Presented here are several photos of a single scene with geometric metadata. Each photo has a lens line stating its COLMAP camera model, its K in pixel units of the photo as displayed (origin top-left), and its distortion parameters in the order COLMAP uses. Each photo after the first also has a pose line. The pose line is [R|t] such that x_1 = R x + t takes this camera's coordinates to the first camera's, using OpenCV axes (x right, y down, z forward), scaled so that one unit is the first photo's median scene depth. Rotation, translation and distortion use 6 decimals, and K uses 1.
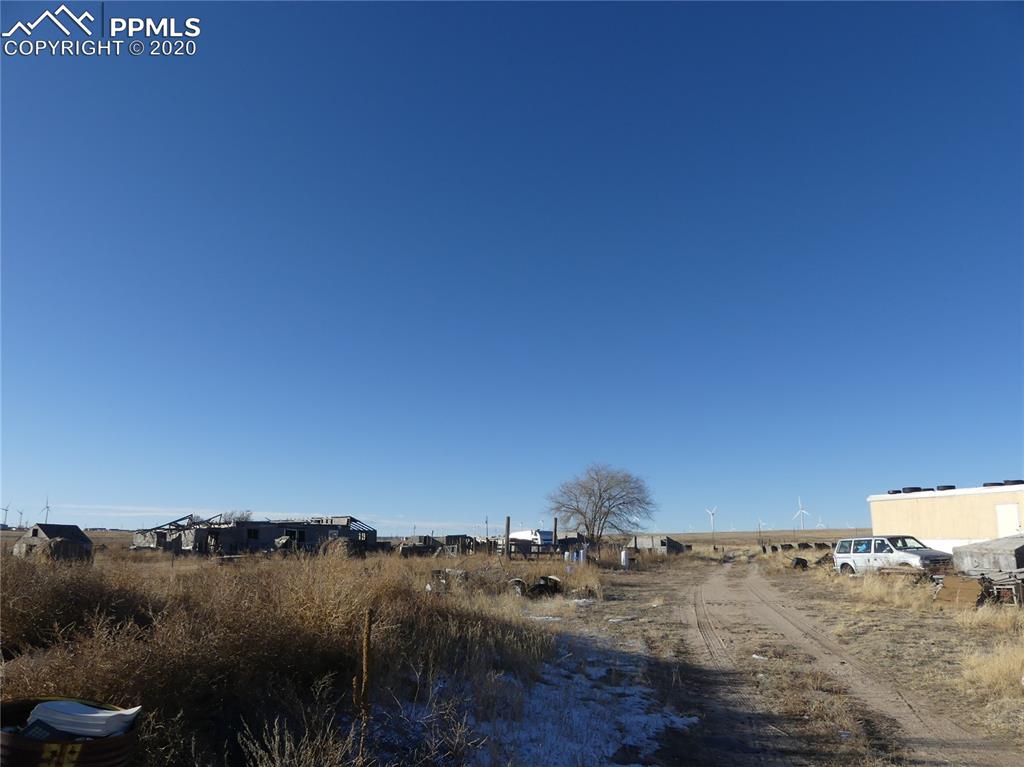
lens RADIAL K [[778.8, 0, 512.7], [0, 778.8, 378.2], [0, 0, 1]] dist [-0.024310, 0.028477]
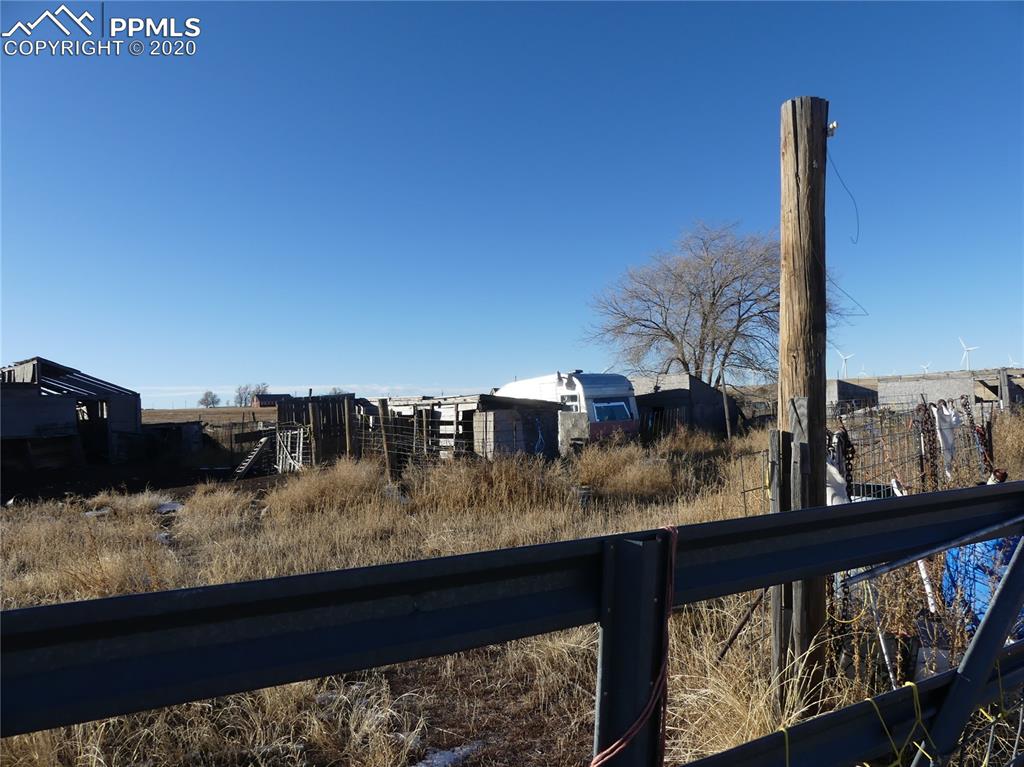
lens RADIAL K [[778.8, 0, 511.3], [0, 778.8, 383.8], [0, 0, 1]] dist [-0.024310, 0.028477]
pose [[0.997694, -0.043635, -0.051993, 0.027229], [0.052284, 0.982512, 0.178708, 0.177665], [0.043286, -0.181014, 0.982527, 0.852599]]
